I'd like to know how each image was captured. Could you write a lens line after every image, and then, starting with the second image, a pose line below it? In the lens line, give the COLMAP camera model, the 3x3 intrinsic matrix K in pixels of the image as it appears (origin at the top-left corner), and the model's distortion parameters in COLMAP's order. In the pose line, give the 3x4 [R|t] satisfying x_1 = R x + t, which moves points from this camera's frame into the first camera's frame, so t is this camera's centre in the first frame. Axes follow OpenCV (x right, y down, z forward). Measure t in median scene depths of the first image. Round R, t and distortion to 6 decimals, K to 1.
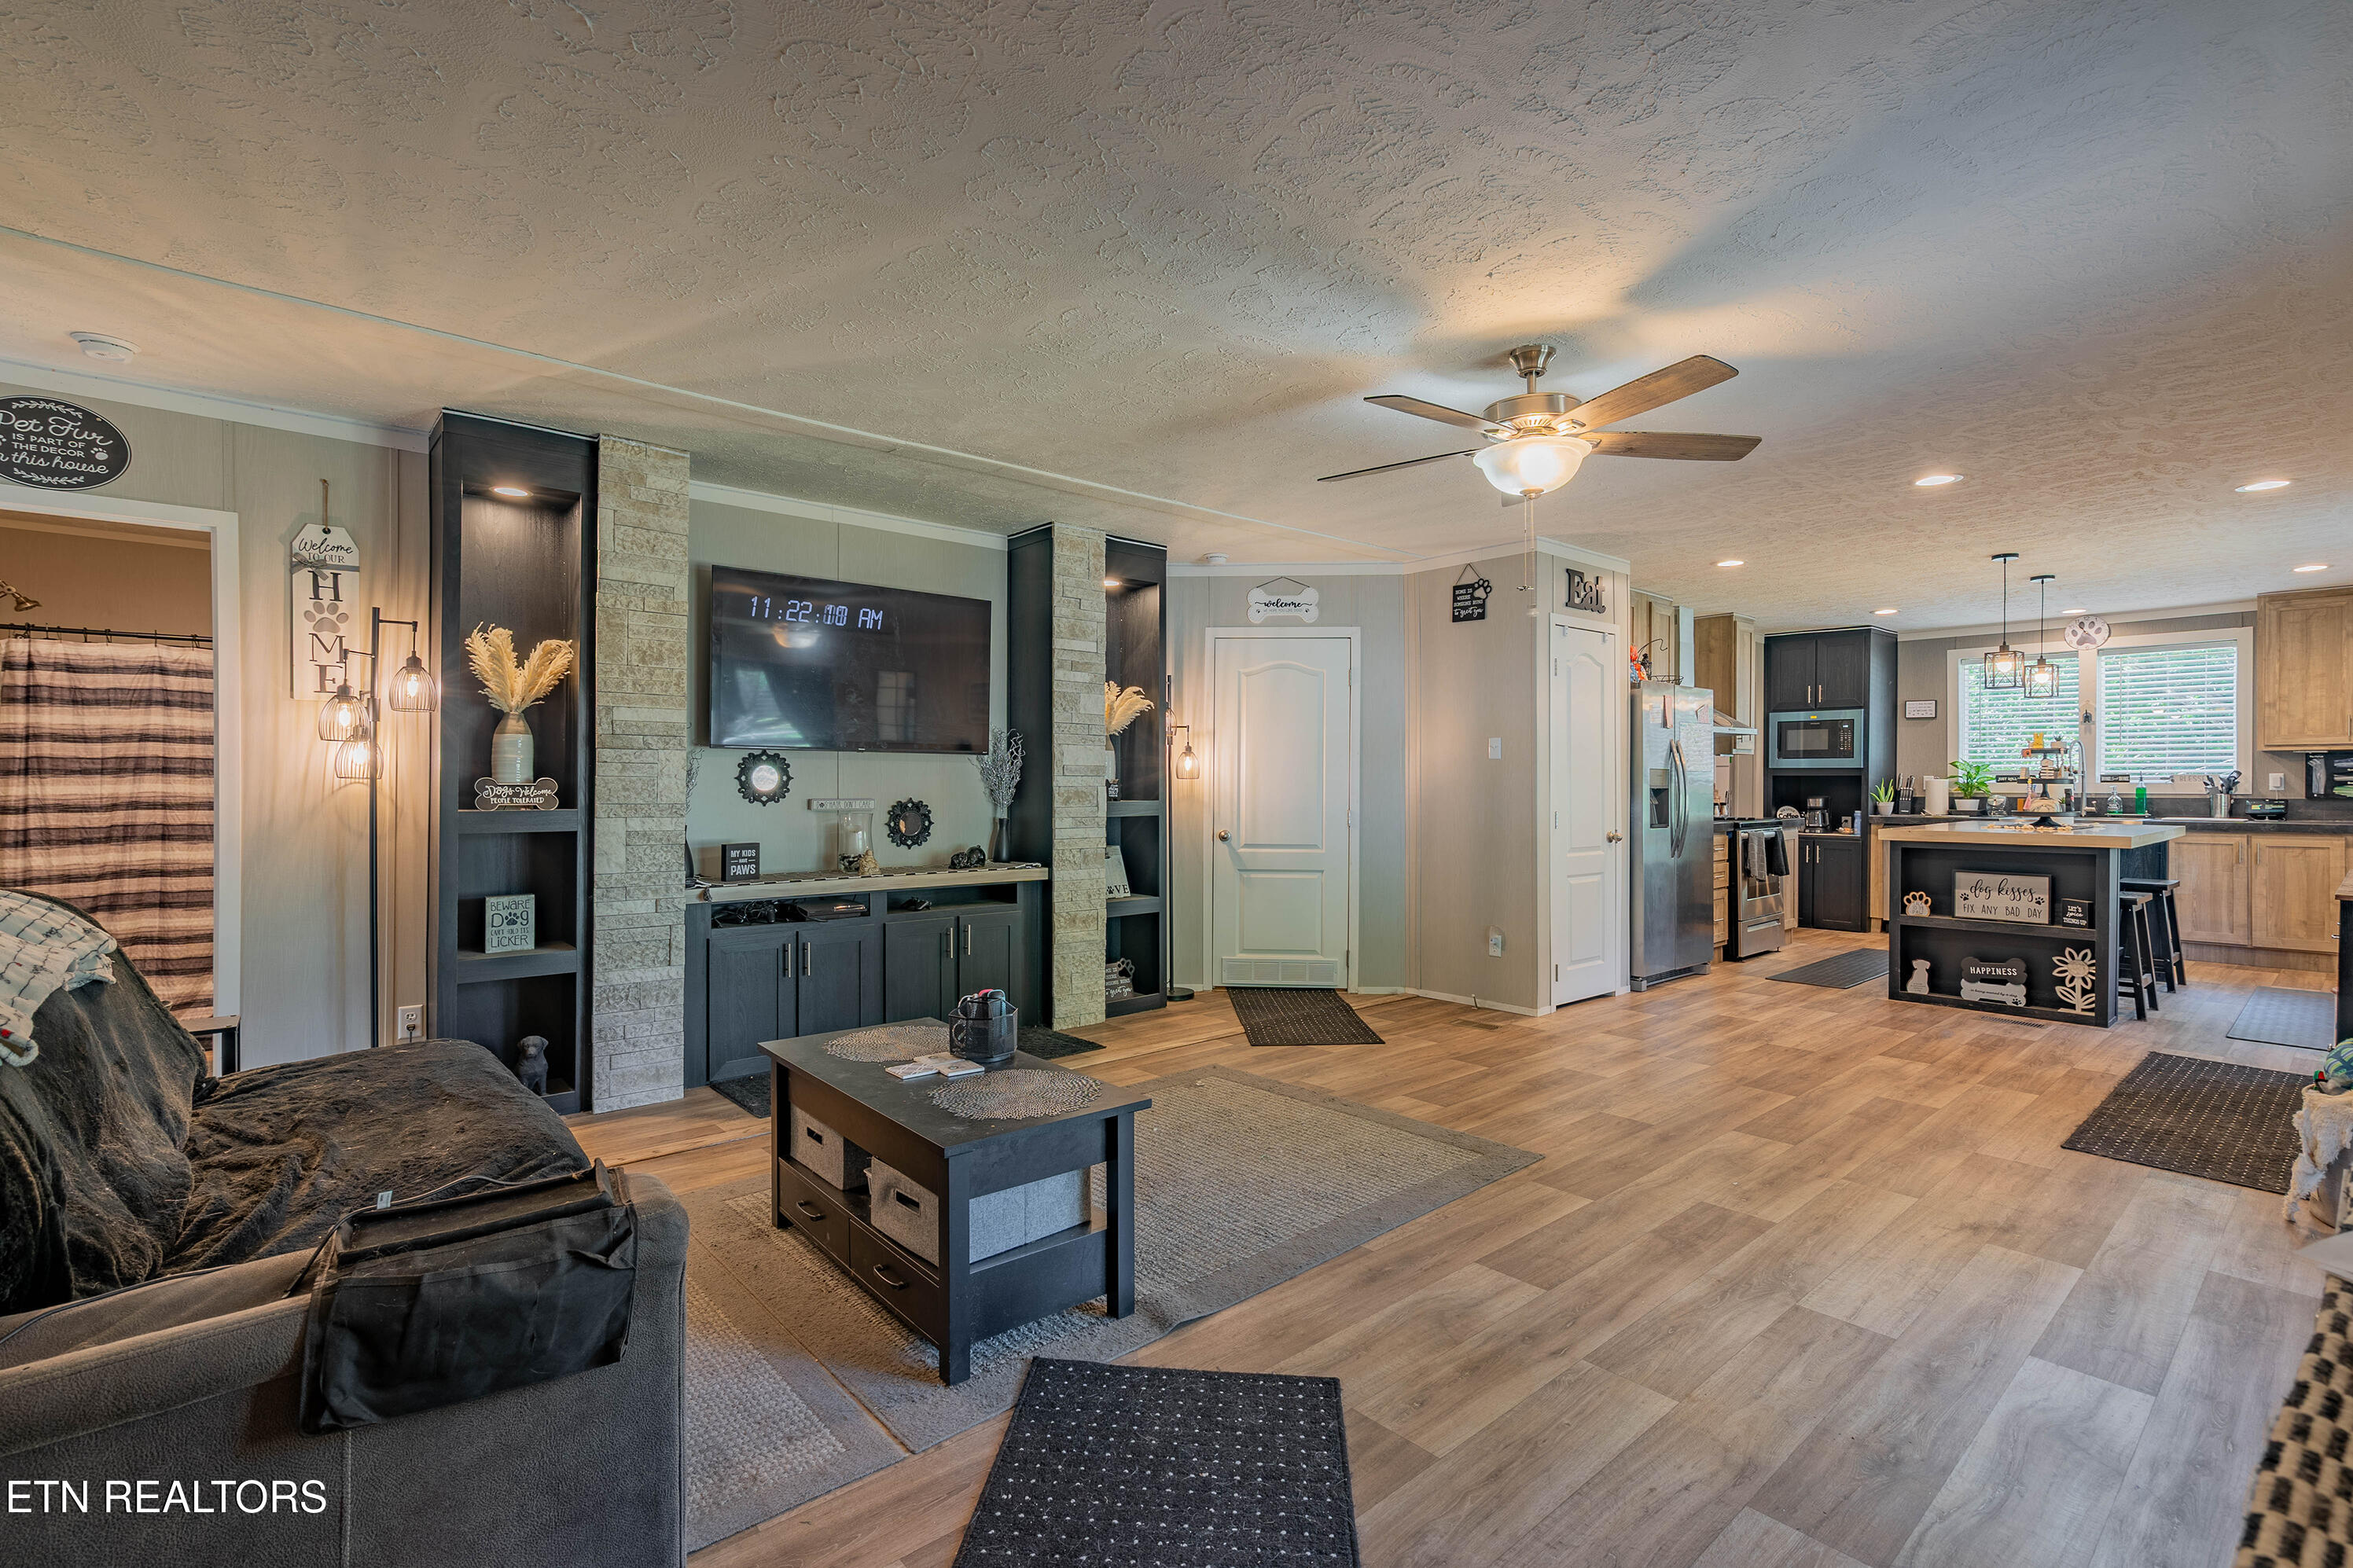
lens RADIAL K [[1081.5, 0, 1164.5], [0, 1081.5, 785.5], [0, 0, 1]] dist [-0.003366, 0.001027]
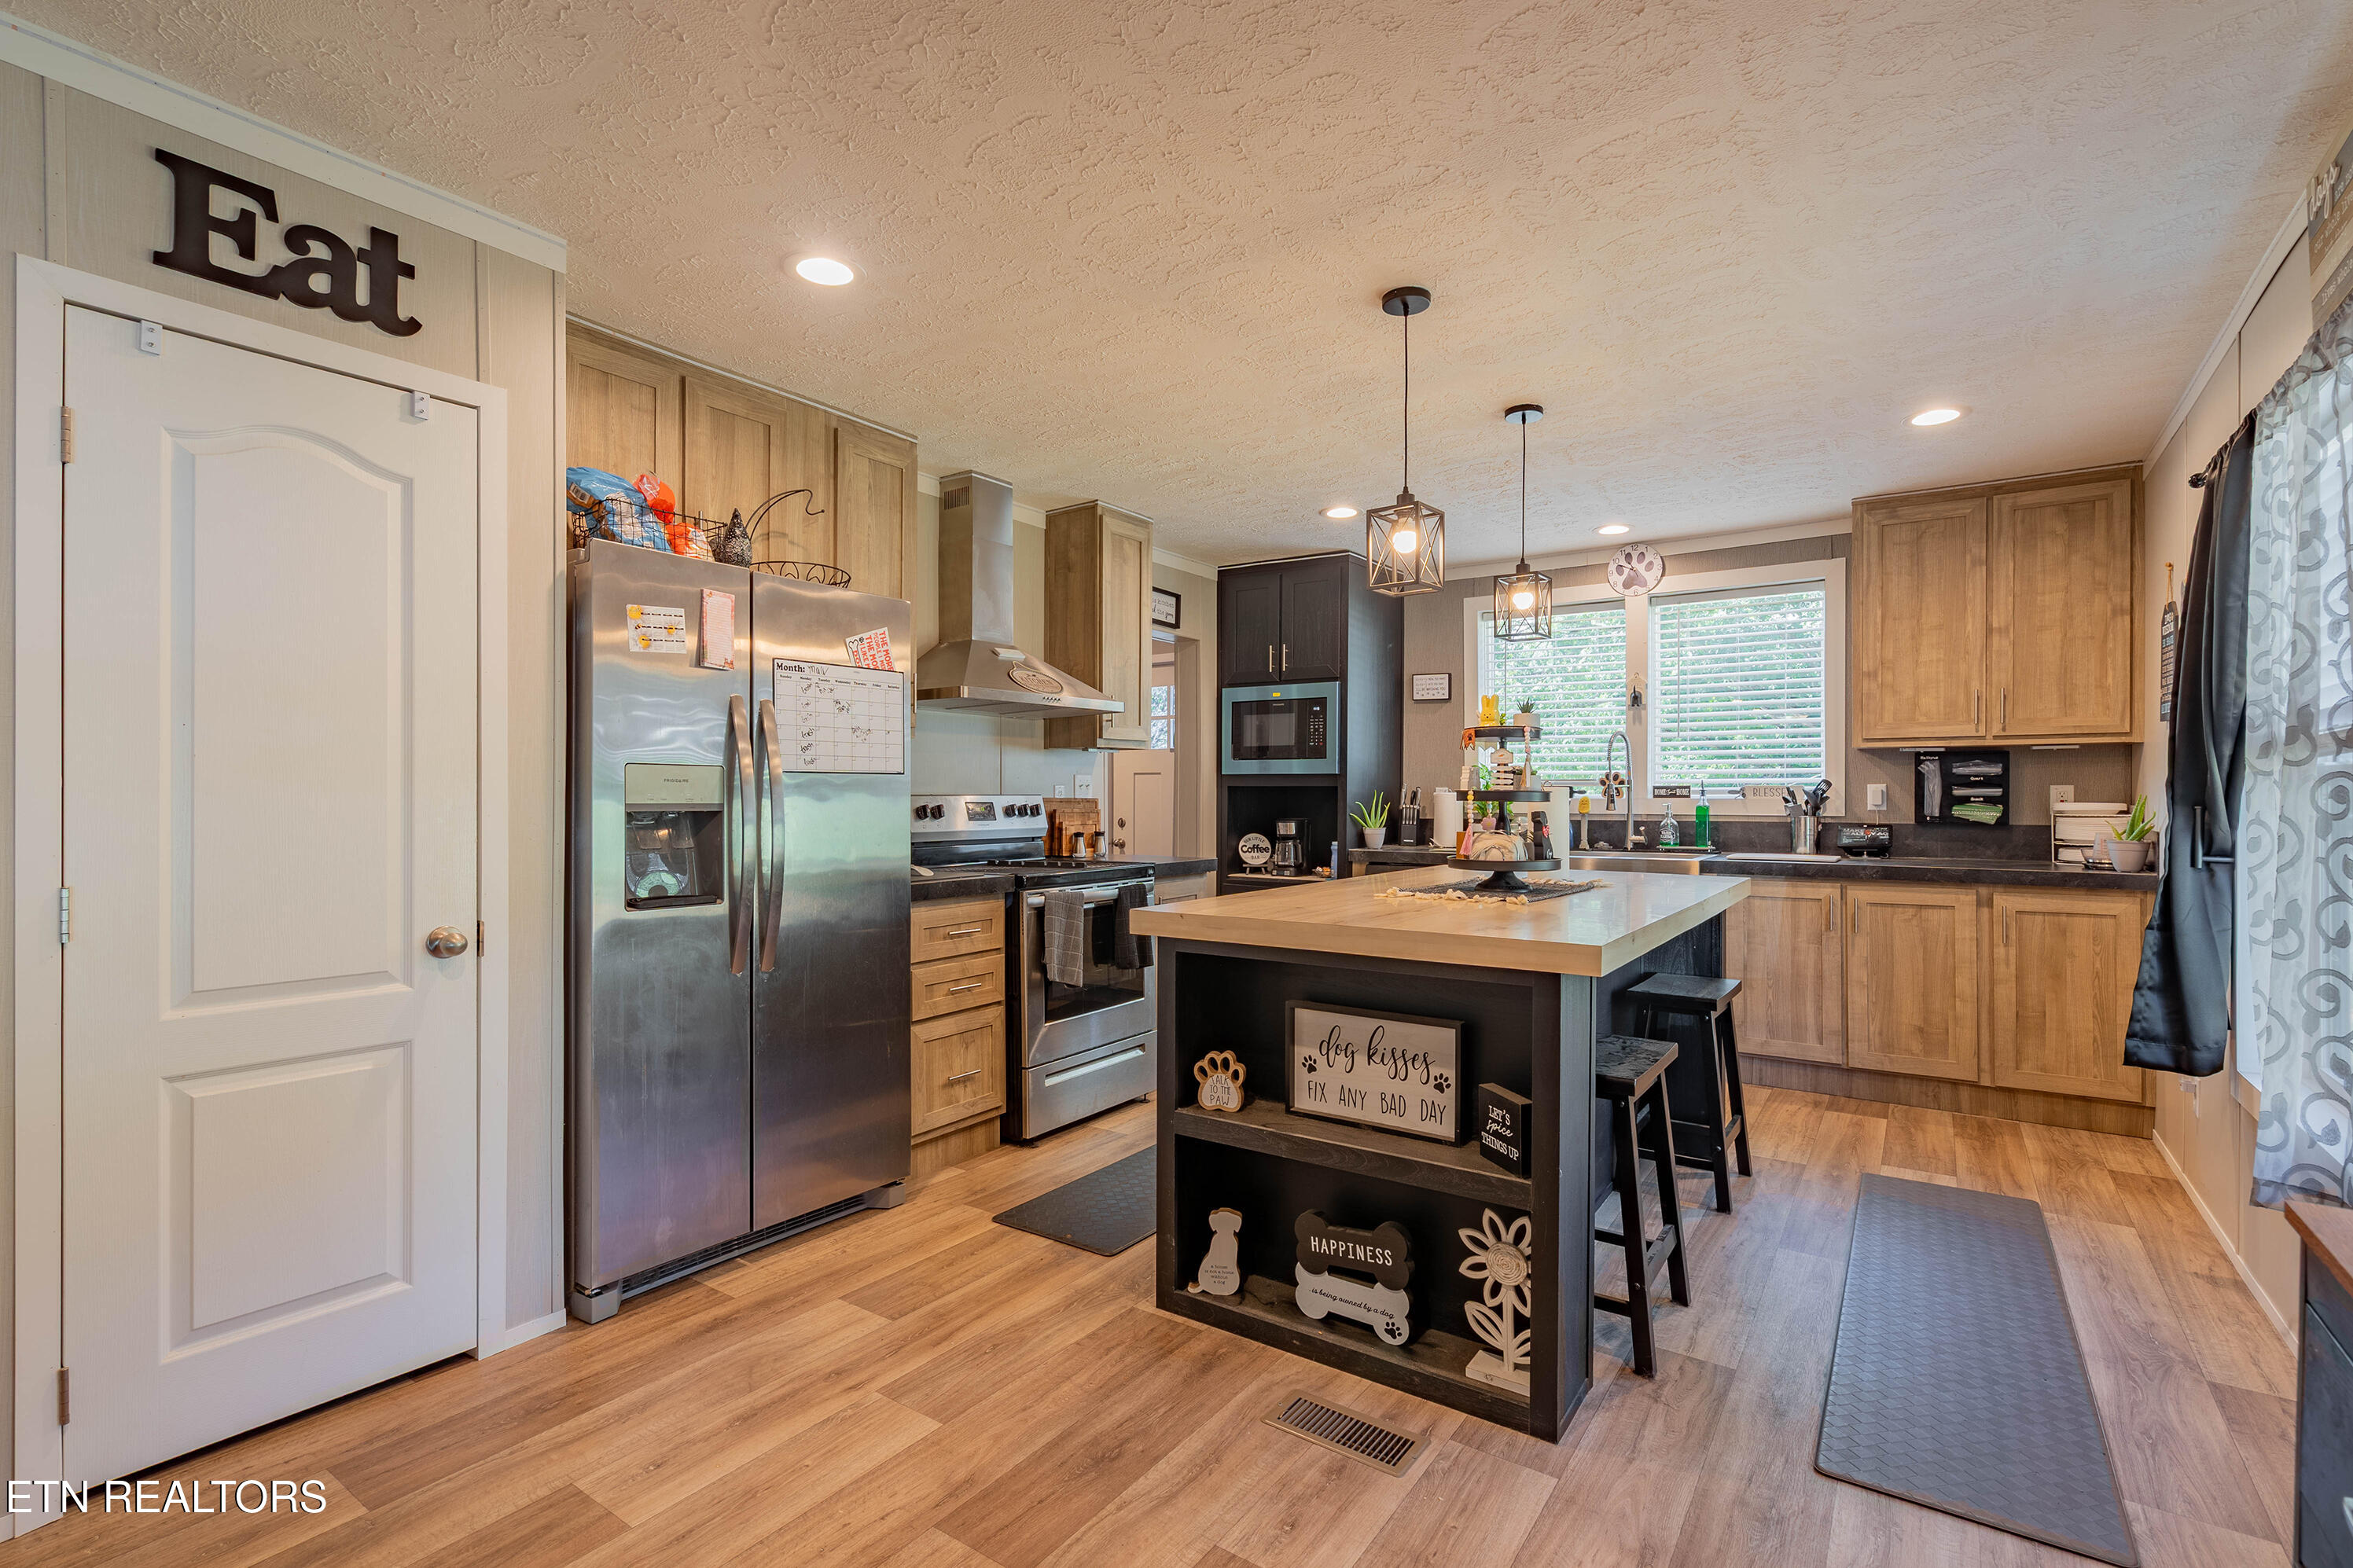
lens RADIAL K [[1081.5, 0, 1174.4], [0, 1081.5, 789.7], [0, 0, 1]] dist [-0.003366, 0.001027]
pose [[0.970257, 0.003386, 0.242054, 0.639621], [-0.001418, 0.999964, -0.008306, -0.002741], [-0.242074, 0.007716, 0.970227, 0.650929]]
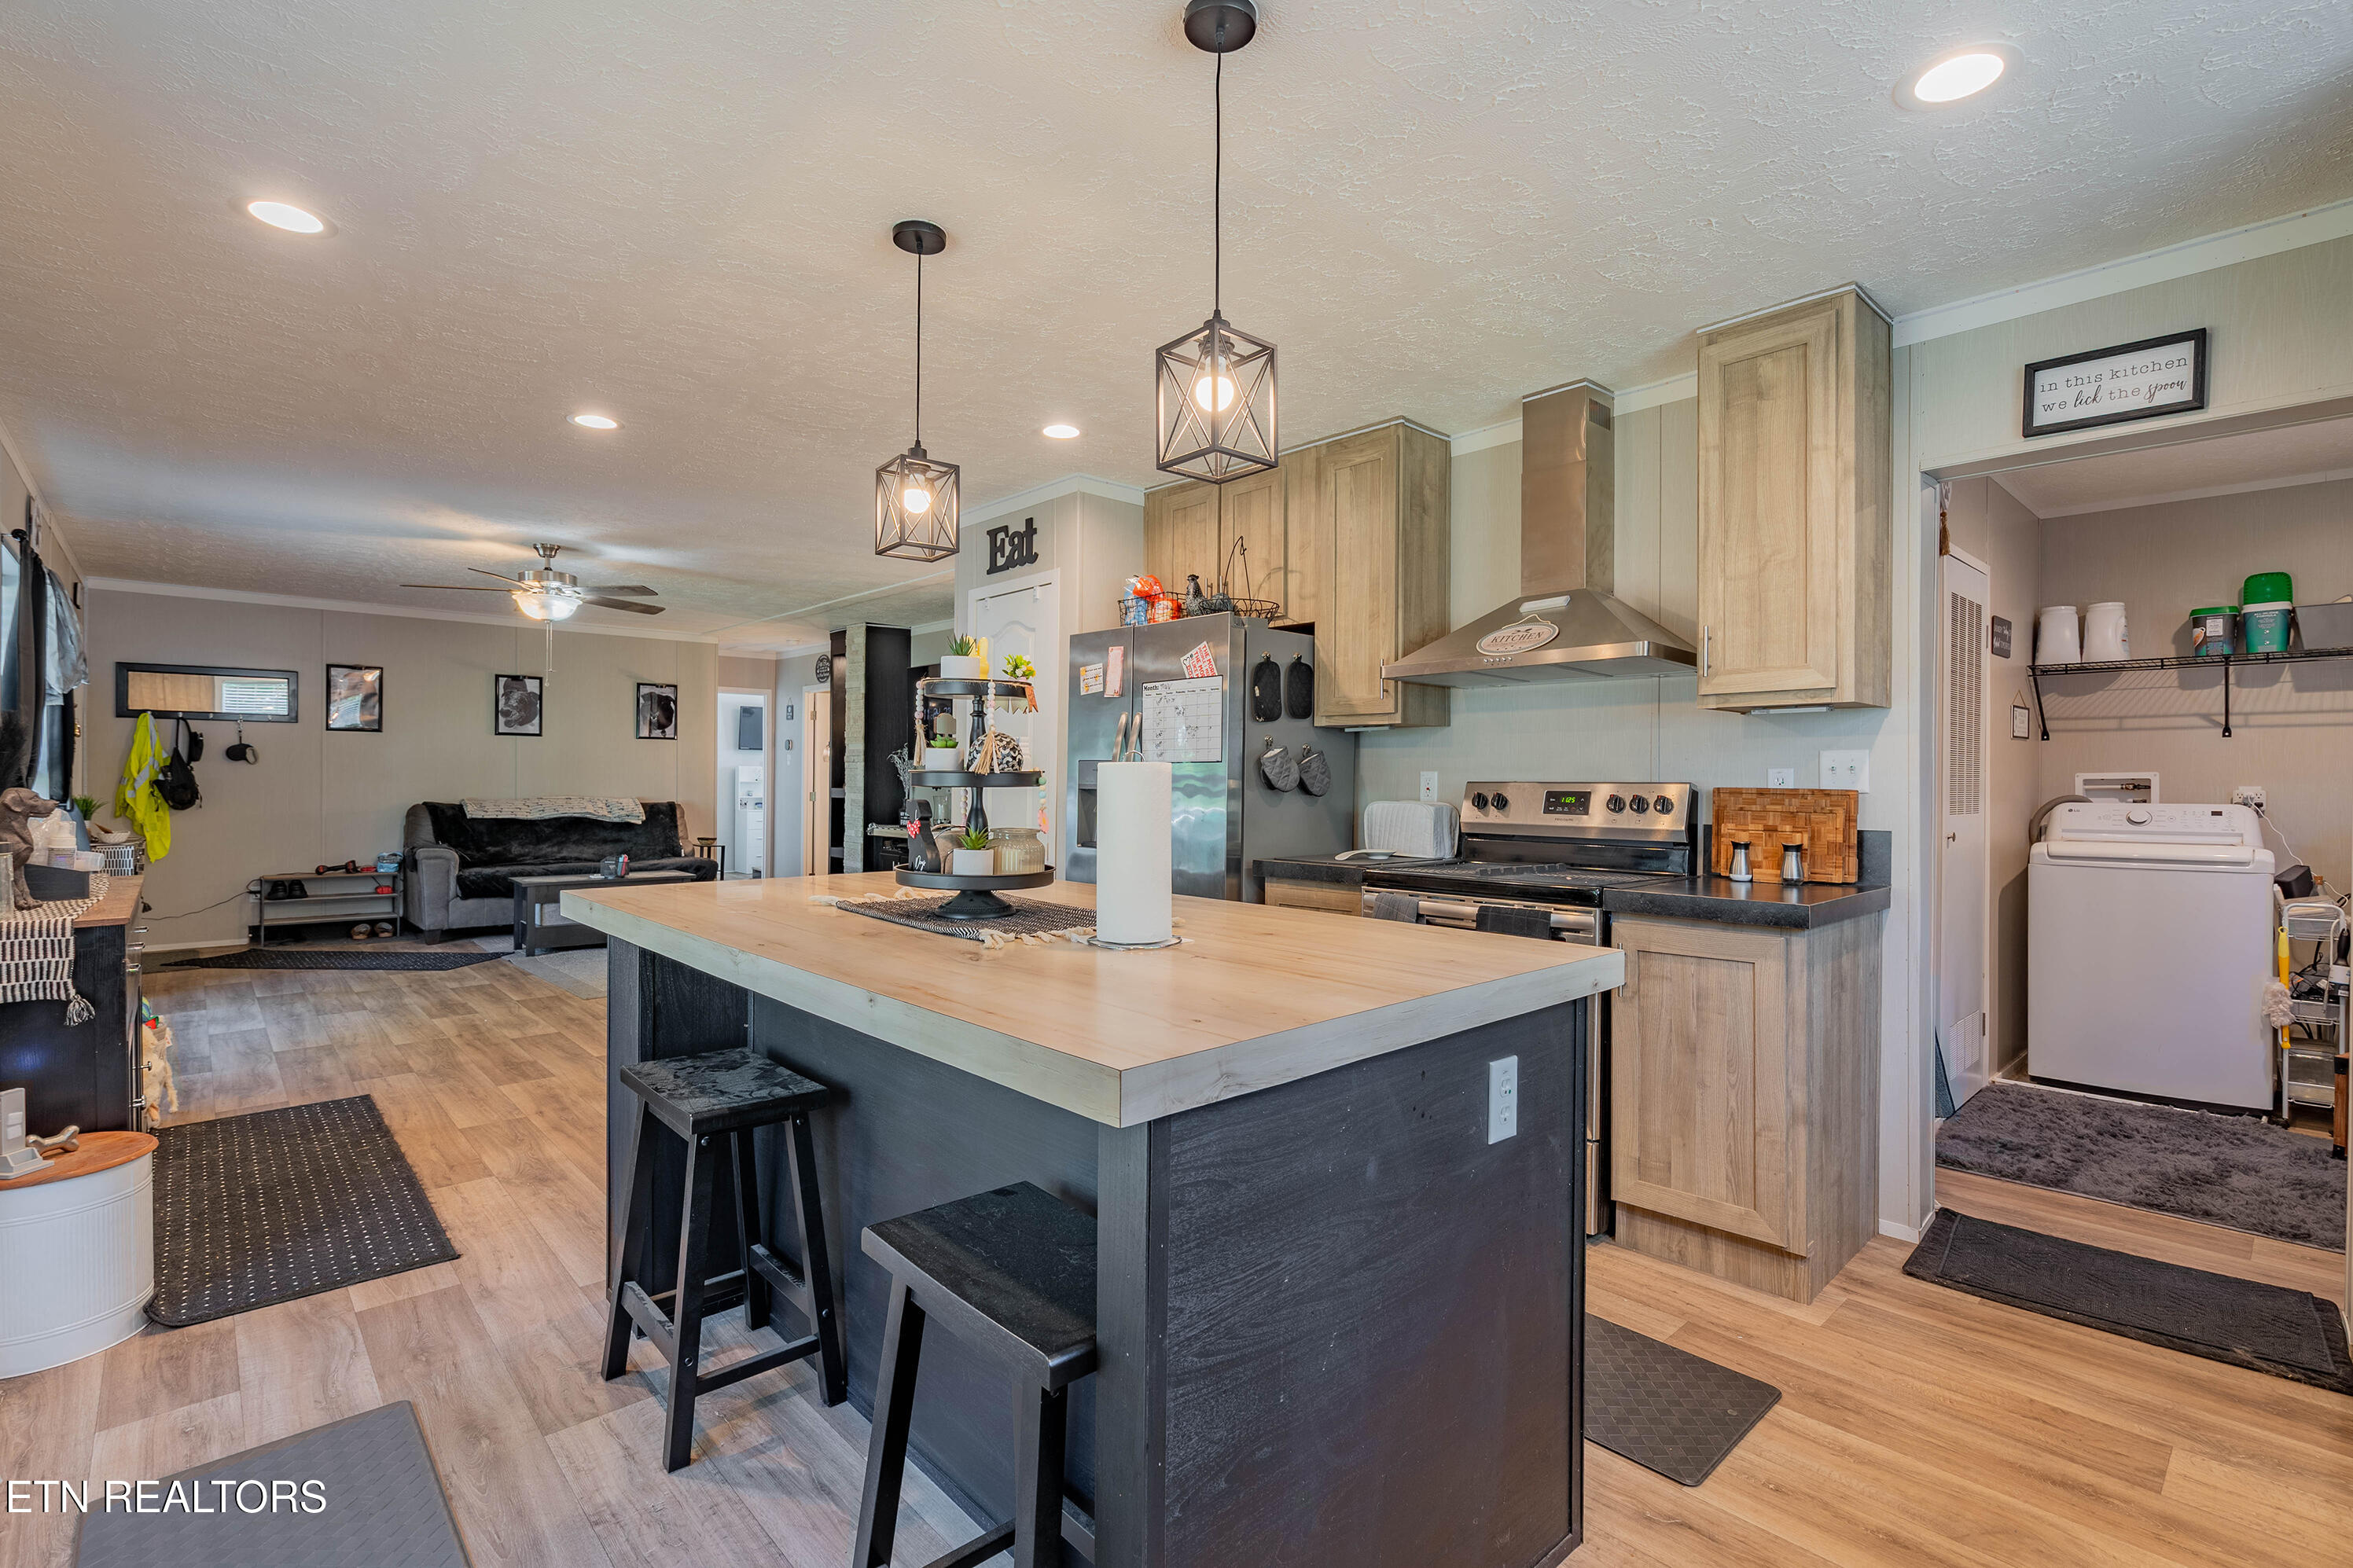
lens RADIAL K [[1081.5, 0, 1190.9], [0, 1081.5, 779.0], [0, 0, 1]] dist [-0.003366, 0.001027]
pose [[0.036733, -0.000512, -0.999325, 1.350608], [-0.011997, 0.999928, -0.000954, -0.003891], [0.999253, 0.012024, 0.036725, 1.229656]]
